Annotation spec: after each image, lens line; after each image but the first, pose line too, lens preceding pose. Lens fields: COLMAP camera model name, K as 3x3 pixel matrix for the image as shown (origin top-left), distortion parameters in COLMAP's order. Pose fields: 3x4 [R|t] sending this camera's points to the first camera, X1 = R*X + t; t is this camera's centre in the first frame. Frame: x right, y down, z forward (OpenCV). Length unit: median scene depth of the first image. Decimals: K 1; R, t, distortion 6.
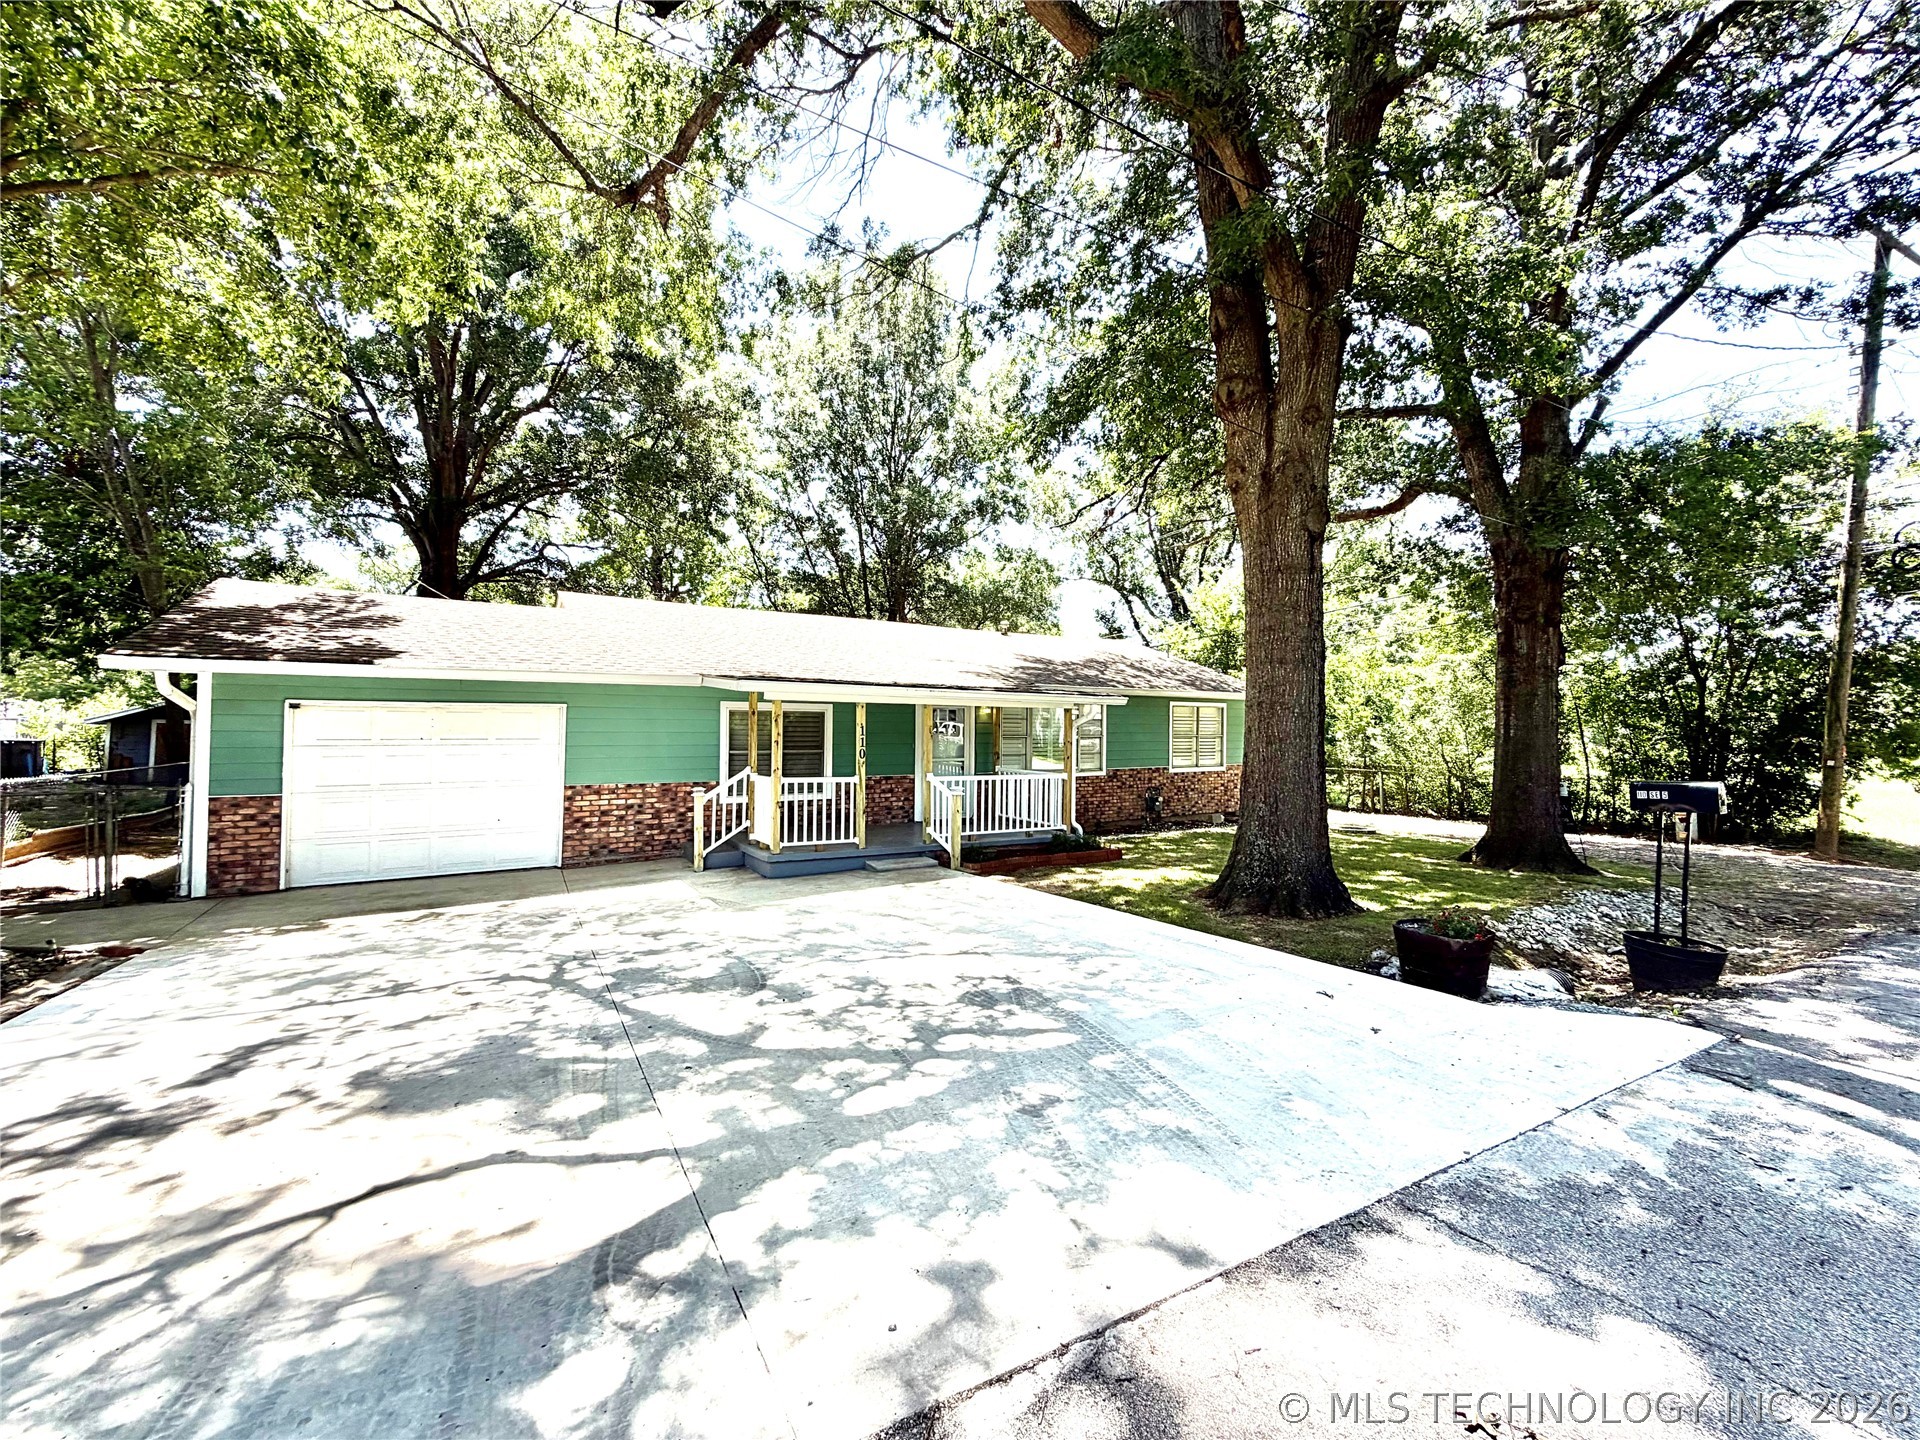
lens RADIAL K [[769.5, 0, 957.7], [0, 769.5, 718.2], [0, 0, 1]] dist [0.002774, -0.000099]
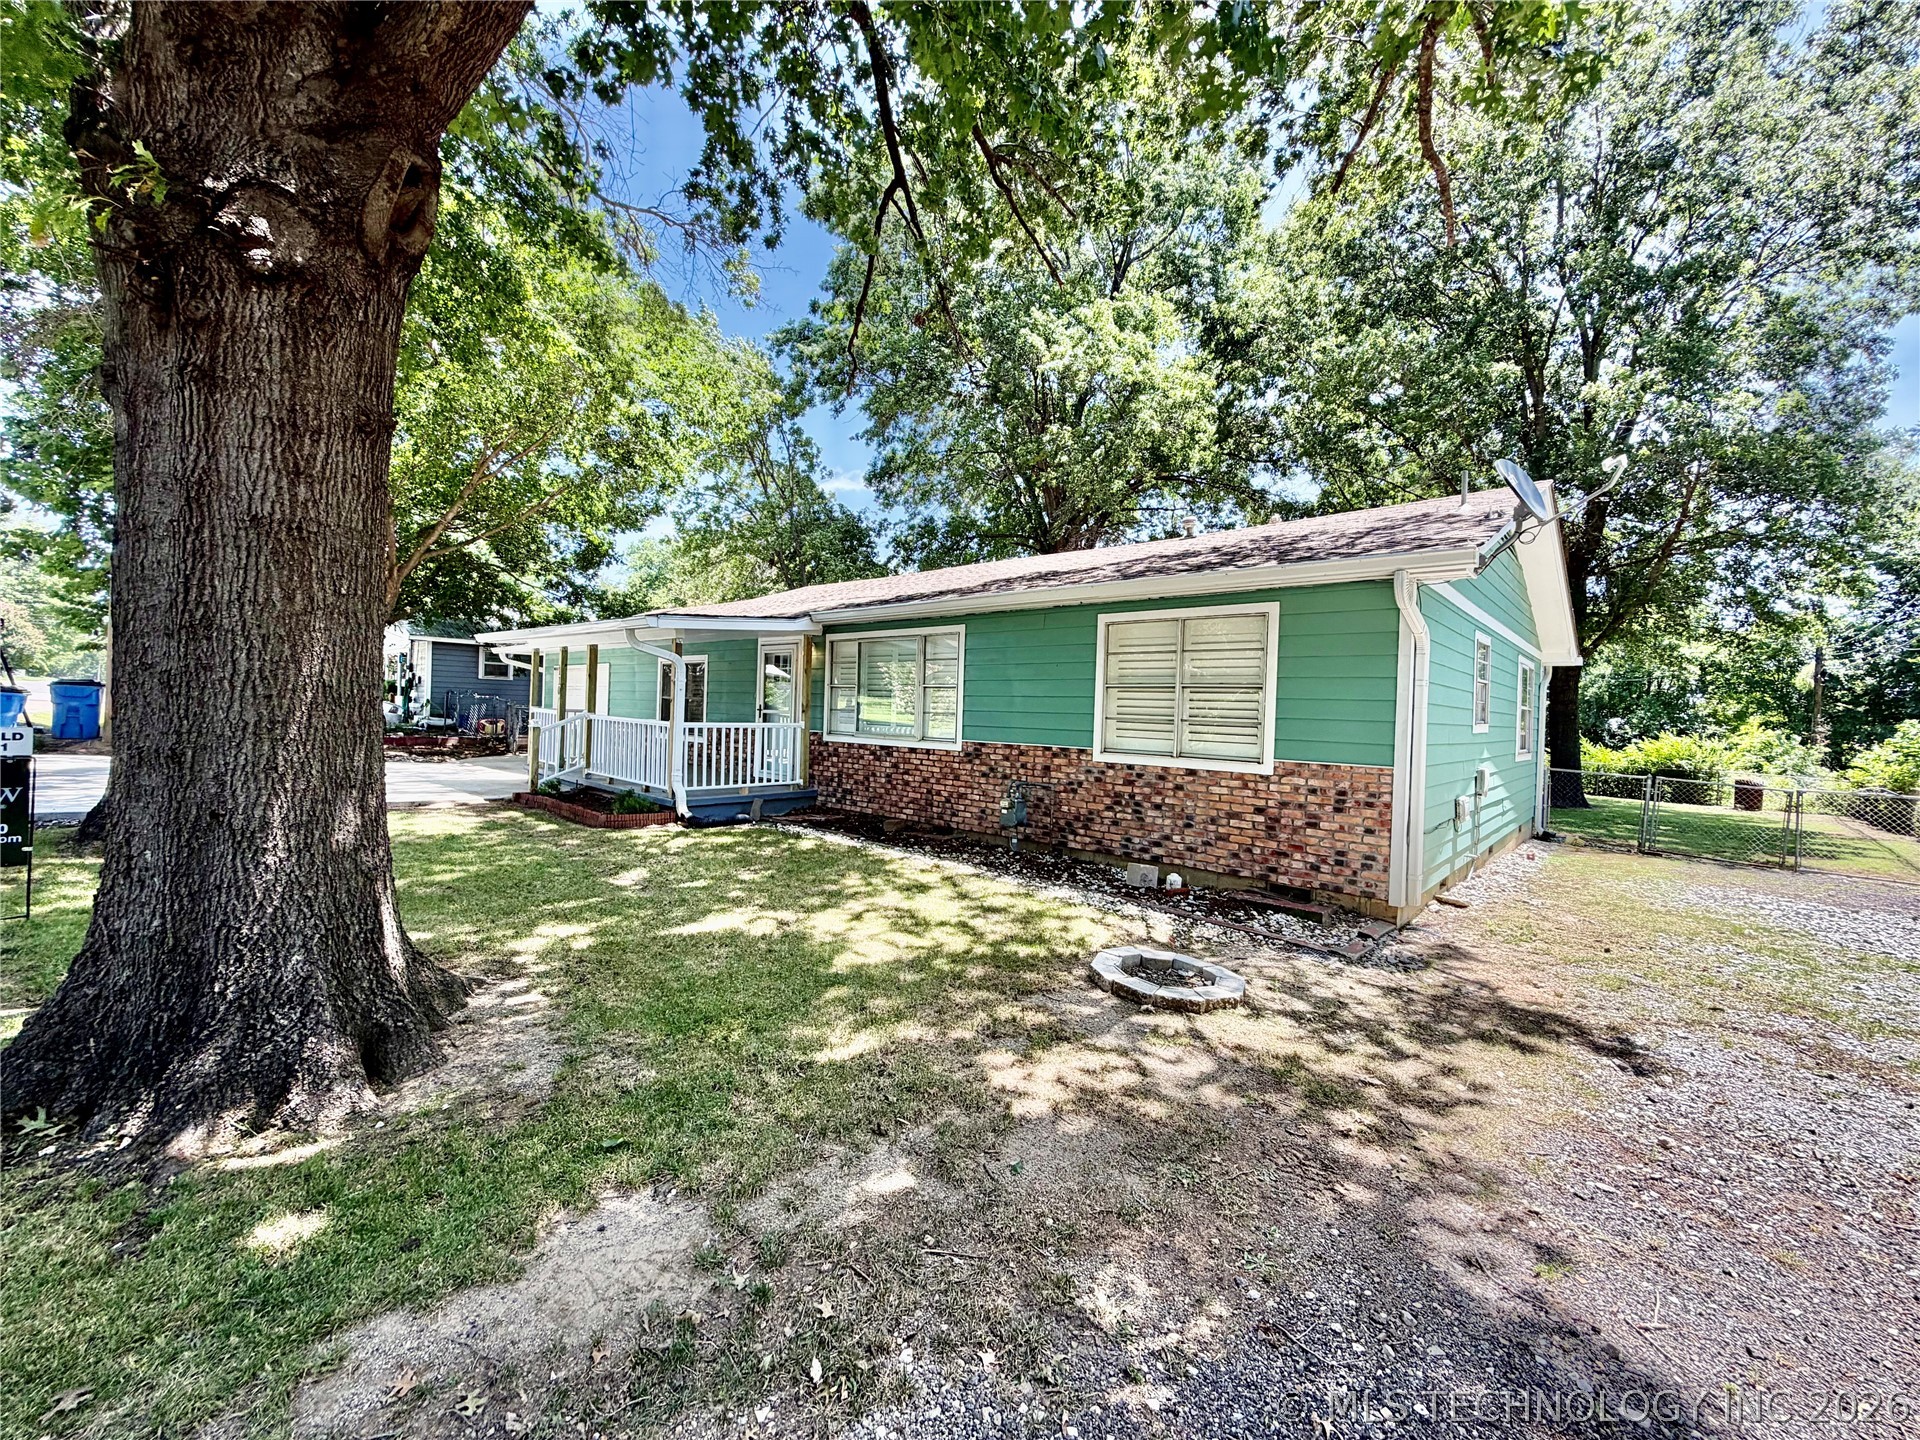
lens RADIAL K [[769.5, 0, 957.7], [0, 769.5, 718.2], [0, 0, 1]] dist [0.002774, -0.000099]
pose [[0.260595, 0.005765, -0.965431, 1.156355], [-0.024671, 0.999695, -0.000690, 0.073541], [0.965133, 0.023998, 0.260658, 1.263100]]
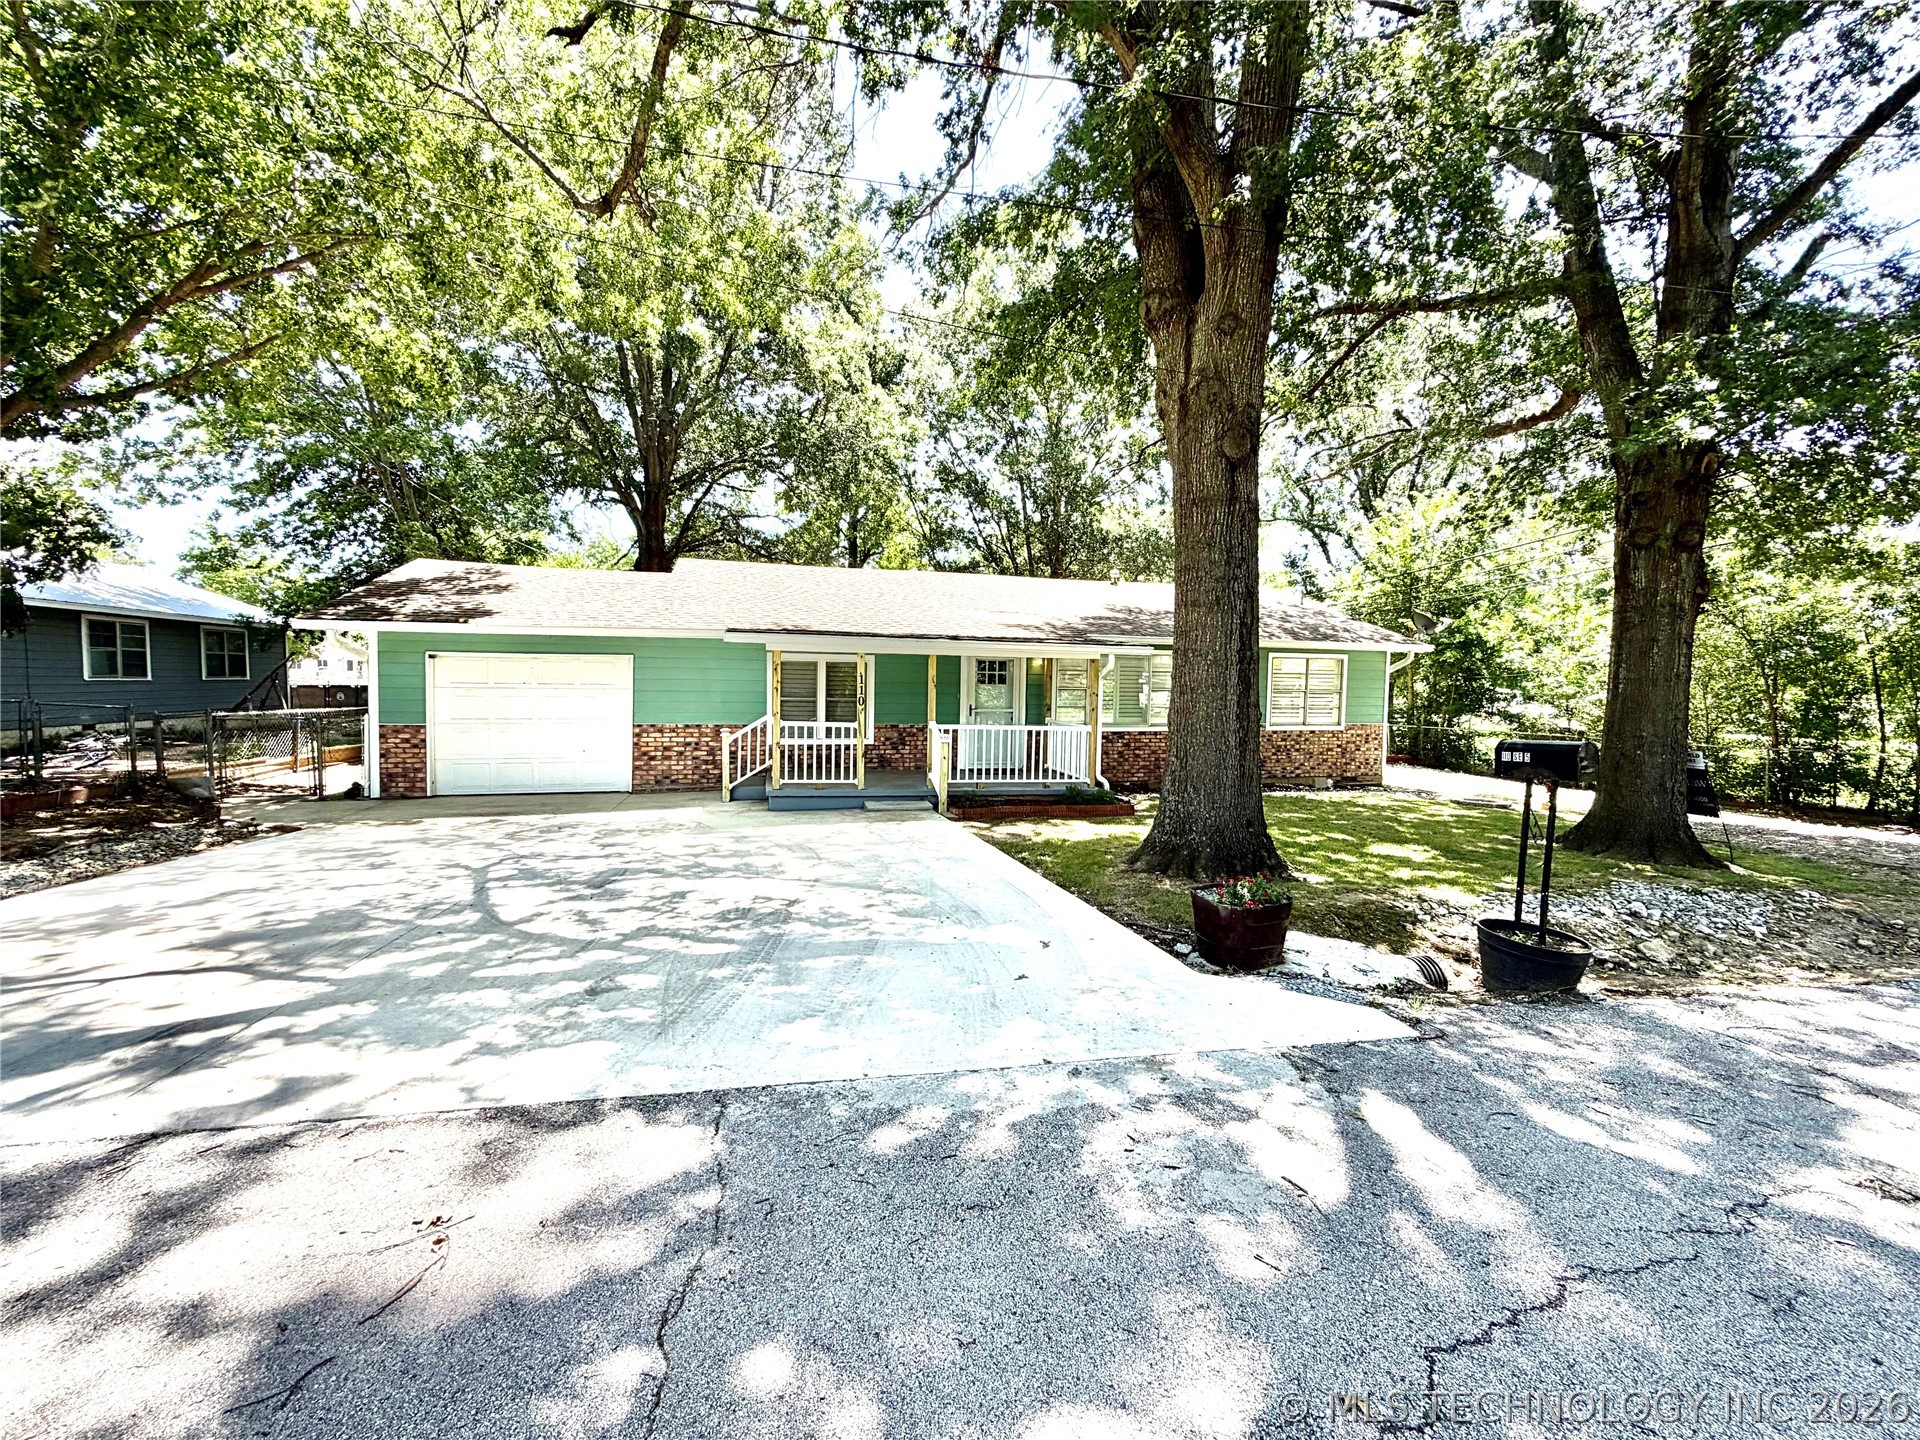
lens RADIAL K [[769.5, 0, 957.7], [0, 769.5, 718.2], [0, 0, 1]] dist [0.002774, -0.000099]
pose [[0.953264, 0.021961, -0.301340, 0.321639], [-0.004652, 0.998303, 0.058040, 0.007541], [0.302103, -0.053925, 0.951749, 0.025037]]
